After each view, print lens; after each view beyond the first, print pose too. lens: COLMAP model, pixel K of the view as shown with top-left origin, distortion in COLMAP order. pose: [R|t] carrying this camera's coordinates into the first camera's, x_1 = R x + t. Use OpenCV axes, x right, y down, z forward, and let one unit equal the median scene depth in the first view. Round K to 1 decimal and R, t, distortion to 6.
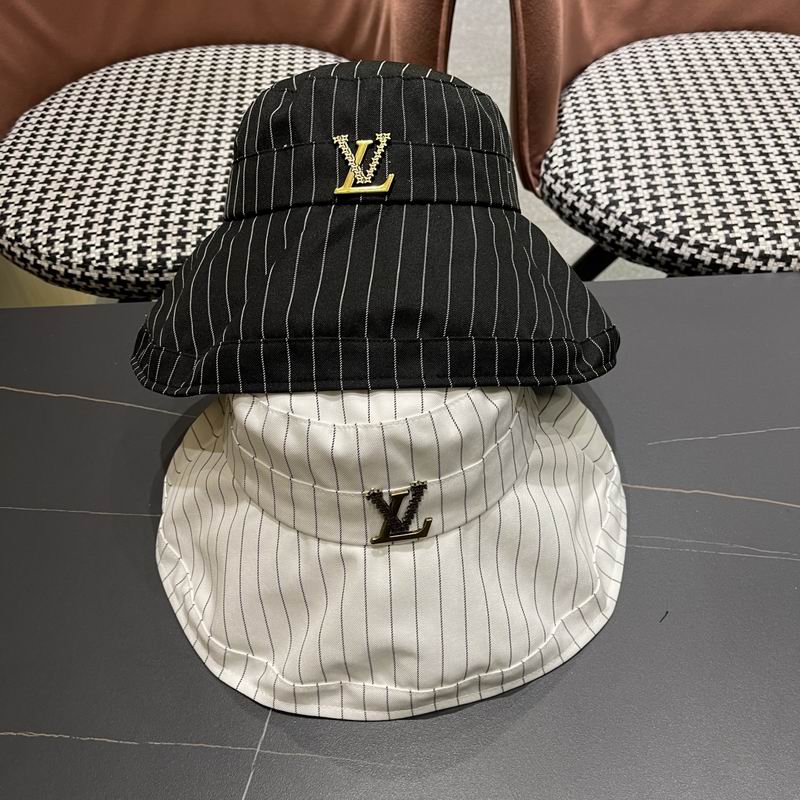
lens RADIAL K [[839.8, 0, 398.4], [0, 839.8, 408.0], [0, 0, 1]] dist [0.016969, 0.000000]
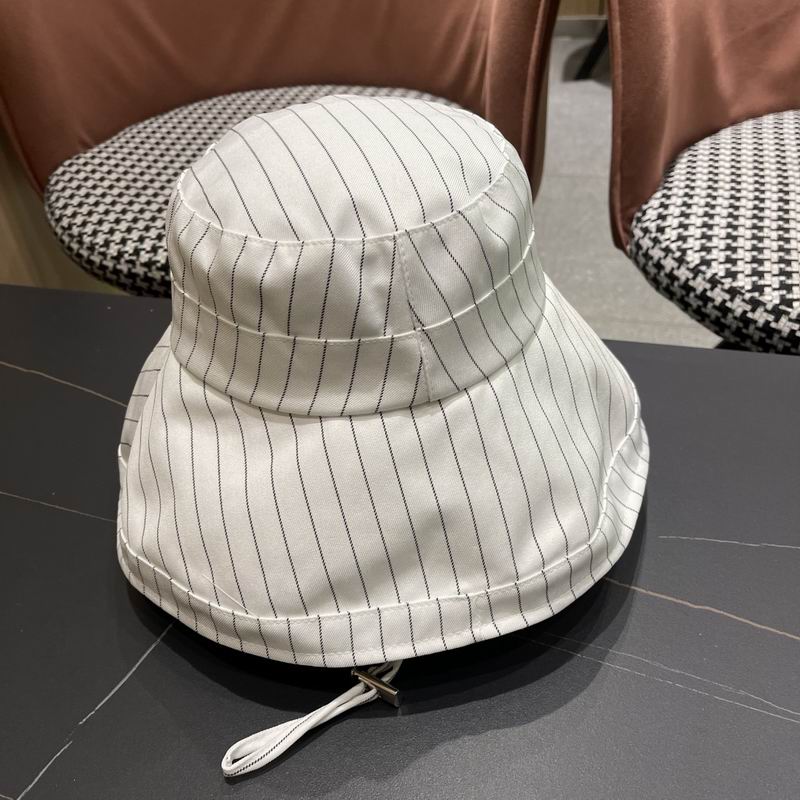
lens RADIAL K [[839.8, 0, 395.8], [0, 839.8, 406.3], [0, 0, 1]] dist [0.016969, 0.000000]
pose [[0.962350, 0.157928, -0.221228, 0.169962], [-0.186950, 0.975384, -0.116943, 0.048081], [0.197314, 0.153899, 0.968185, 0.162594]]
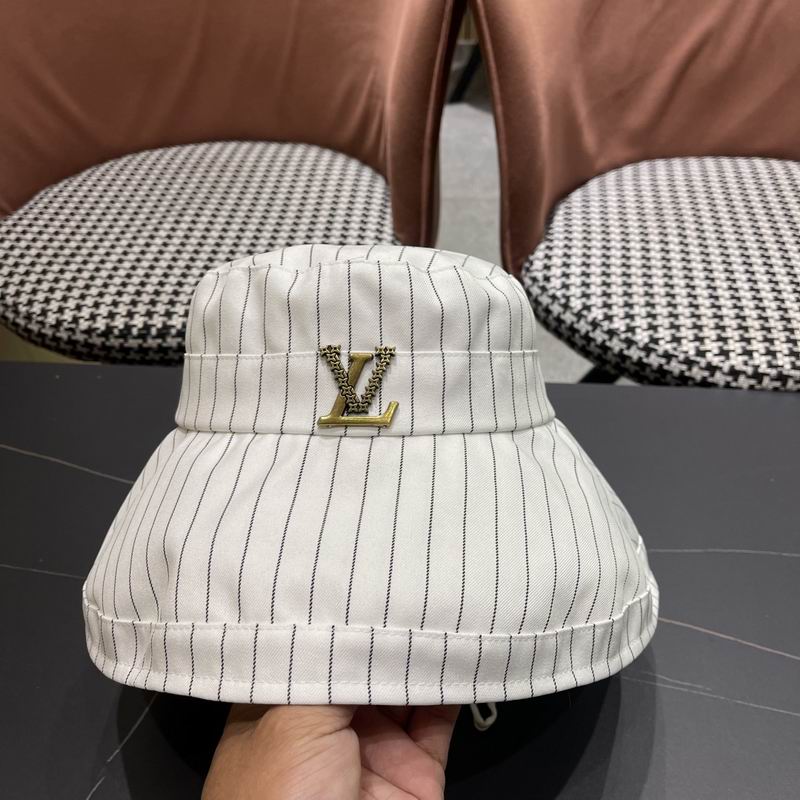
lens RADIAL K [[839.8, 0, 396.3], [0, 839.8, 407.4], [0, 0, 1]] dist [0.016969, 0.000000]
pose [[0.991616, 0.089195, -0.093497, 0.140079], [-0.101533, 0.985382, -0.136797, 0.025664], [0.079929, 0.145143, 0.986177, 0.040617]]
